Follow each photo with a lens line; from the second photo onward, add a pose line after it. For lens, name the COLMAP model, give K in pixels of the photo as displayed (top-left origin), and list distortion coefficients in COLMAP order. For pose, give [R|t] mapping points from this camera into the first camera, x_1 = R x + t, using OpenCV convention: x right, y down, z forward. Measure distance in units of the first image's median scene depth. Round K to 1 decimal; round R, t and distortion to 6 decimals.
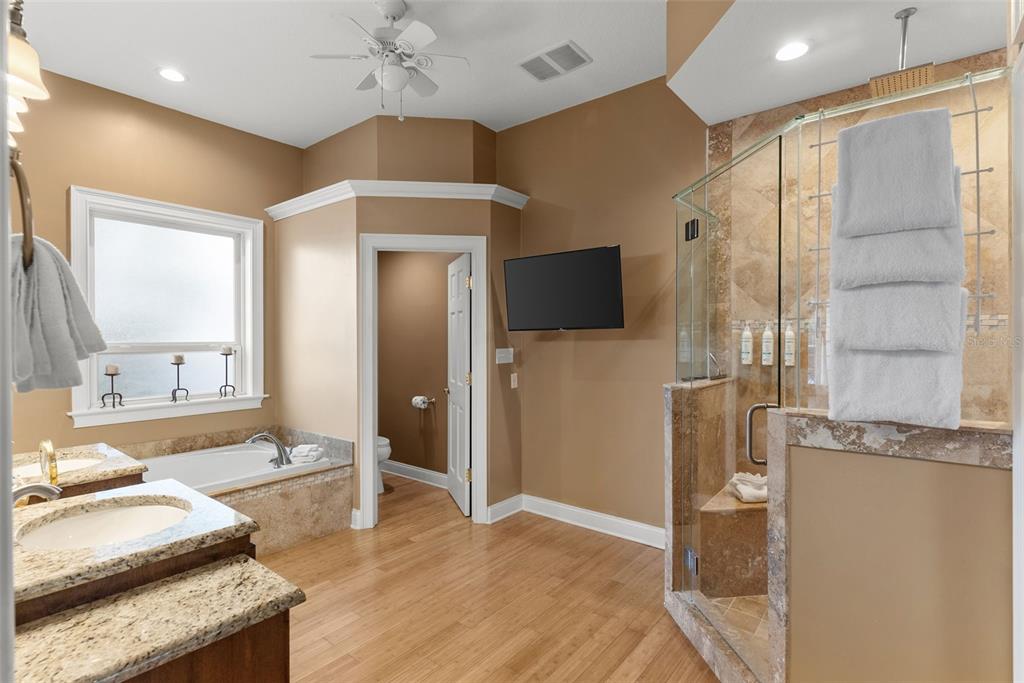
lens RADIAL K [[488.5, 0, 512.0], [0, 488.5, 341.5], [0, 0, 1]] dist [0.000391, 0.000281]
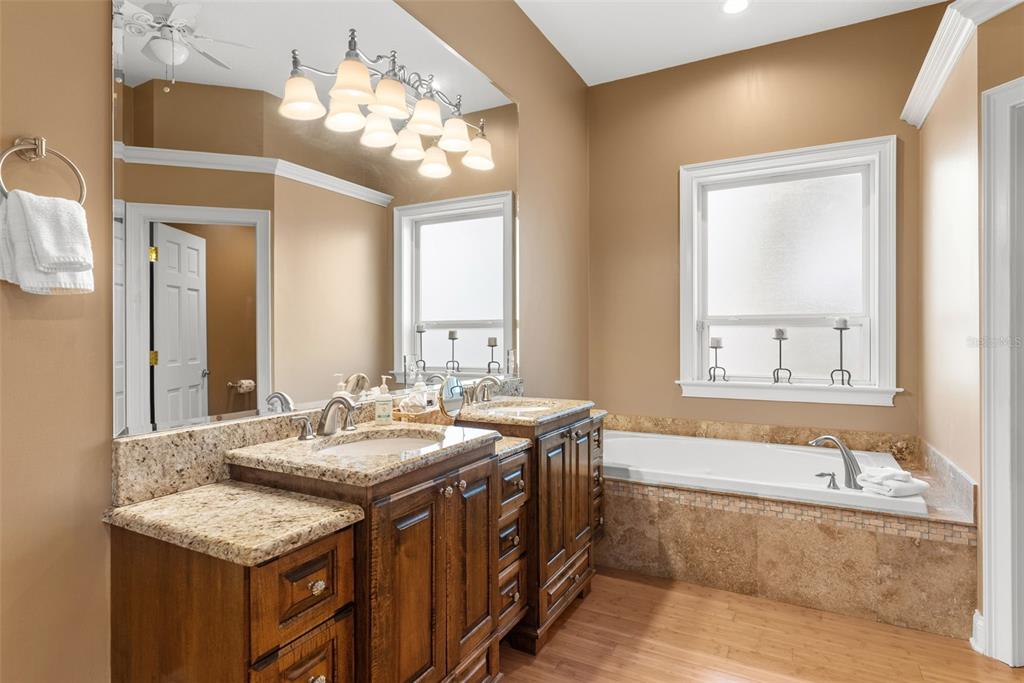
lens RADIAL K [[541.6, 0, 512.2], [0, 541.6, 335.3], [0, 0, 1]] dist [0.000763, 0.001059]
pose [[0.172945, 0.000003, -0.984931, 0.186793], [-0.002001, 0.999998, -0.000348, 0.045641], [0.984929, 0.002031, 0.172945, 0.425780]]
